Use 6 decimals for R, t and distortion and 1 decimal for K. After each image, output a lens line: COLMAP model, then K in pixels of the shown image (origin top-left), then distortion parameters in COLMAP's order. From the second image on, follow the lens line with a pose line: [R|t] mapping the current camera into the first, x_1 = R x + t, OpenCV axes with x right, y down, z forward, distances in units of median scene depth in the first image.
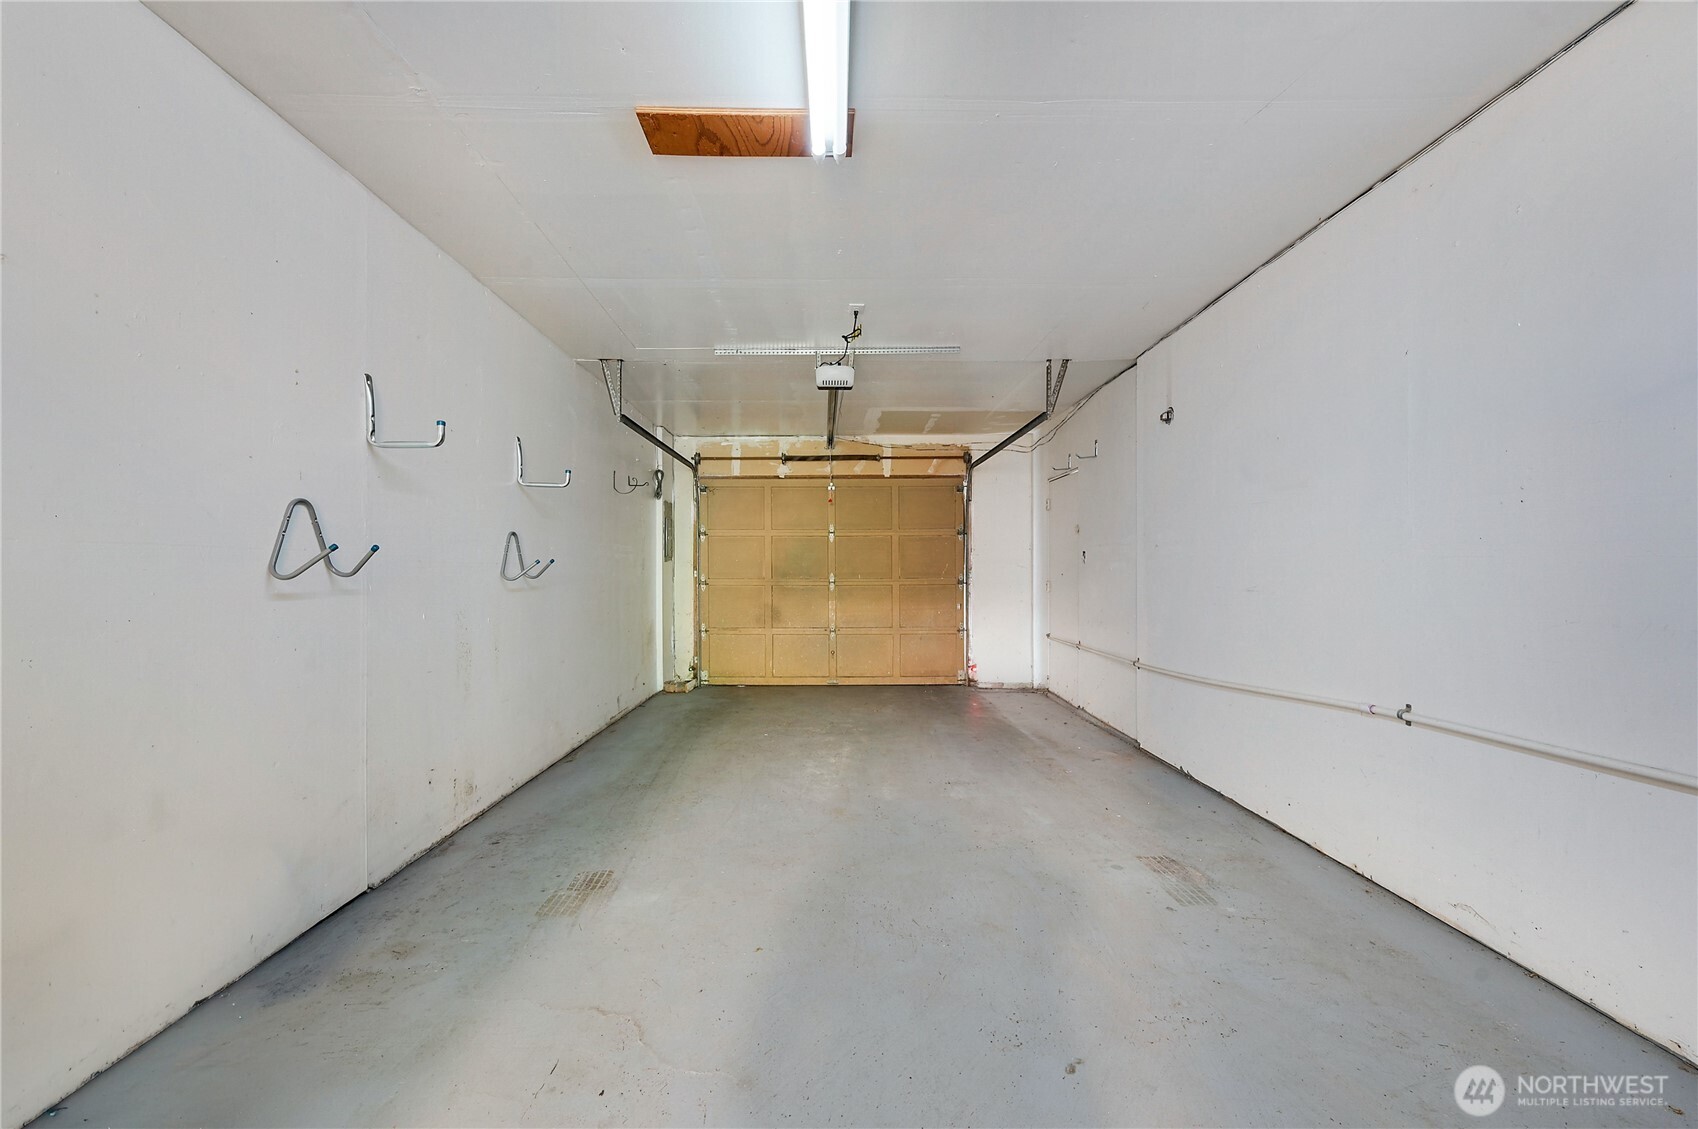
lens RADIAL K [[684.6, 0, 849.0], [0, 684.6, 566.2], [0, 0, 1]] dist [0.001221, 0.000152]
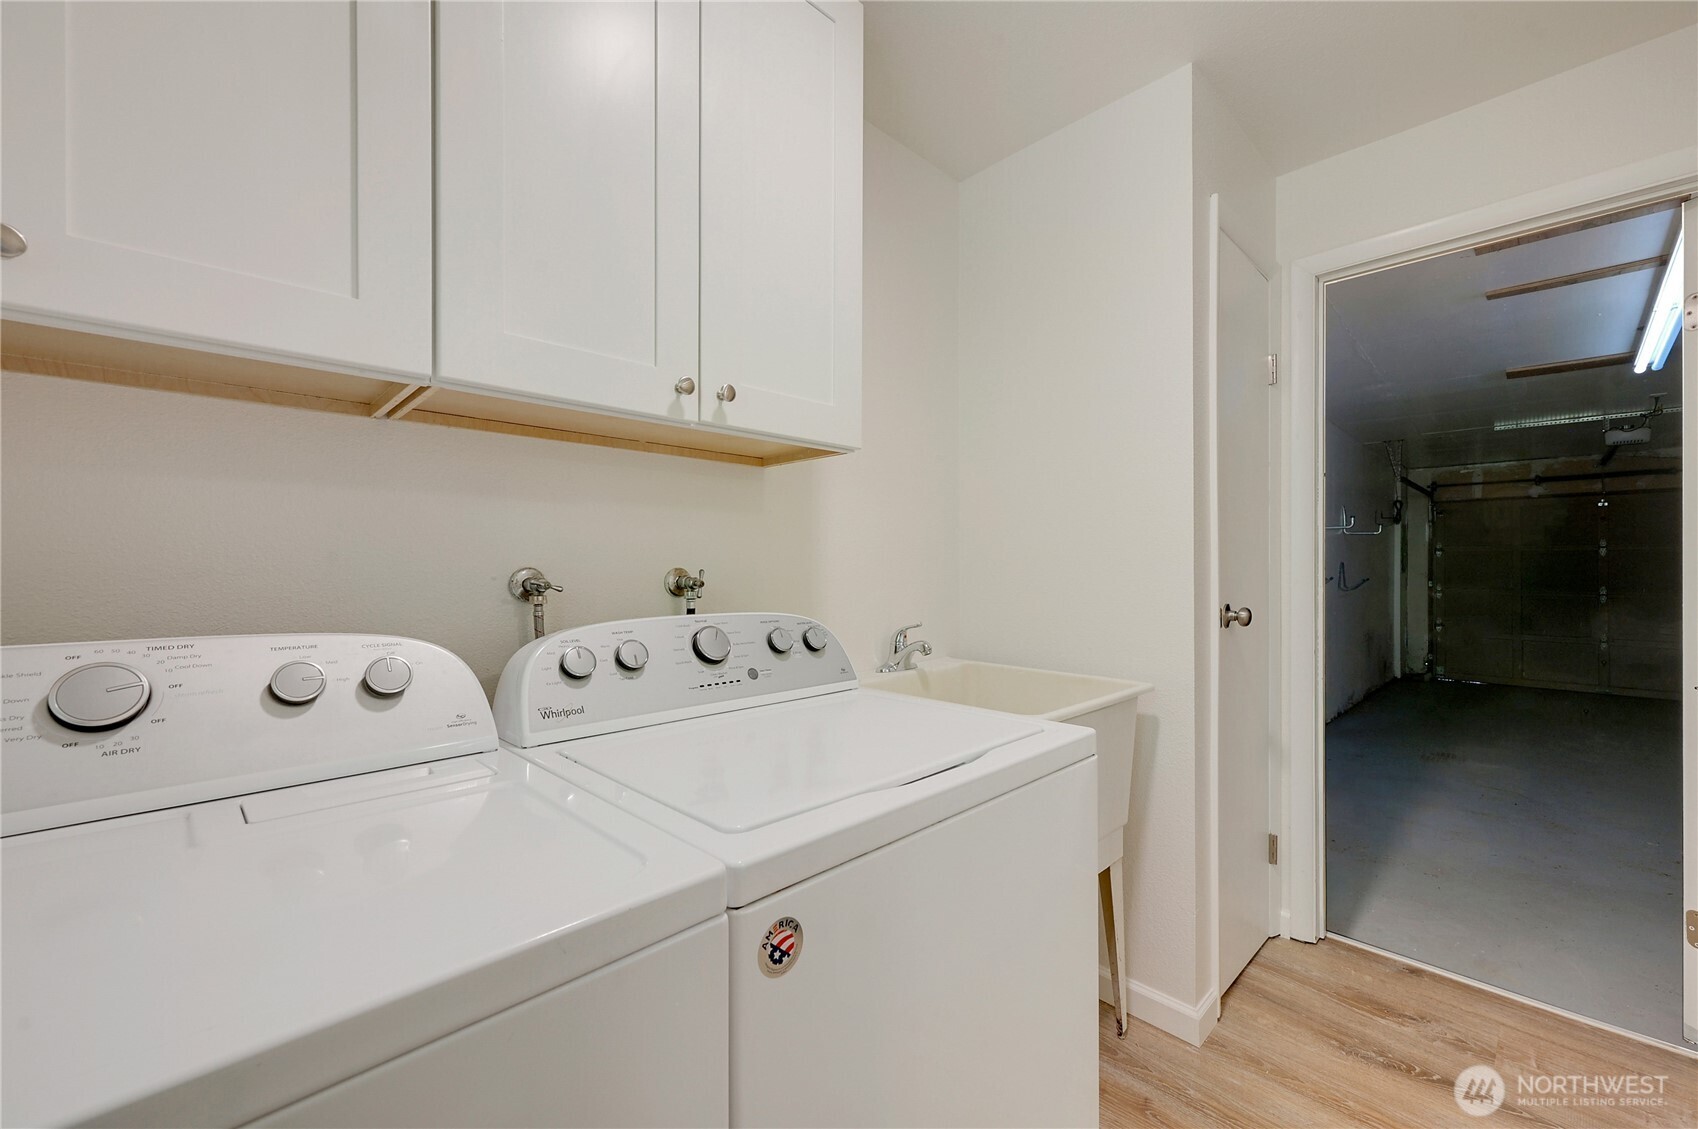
lens RADIAL K [[684.6, 0, 846.4], [0, 684.6, 565.0], [0, 0, 1]] dist [0.001221, 0.000152]
pose [[0.678777, 0.003369, -0.734337, -0.040407], [-0.000772, 0.999992, 0.003874, -0.025159], [0.734344, -0.002063, 0.678774, -0.548709]]
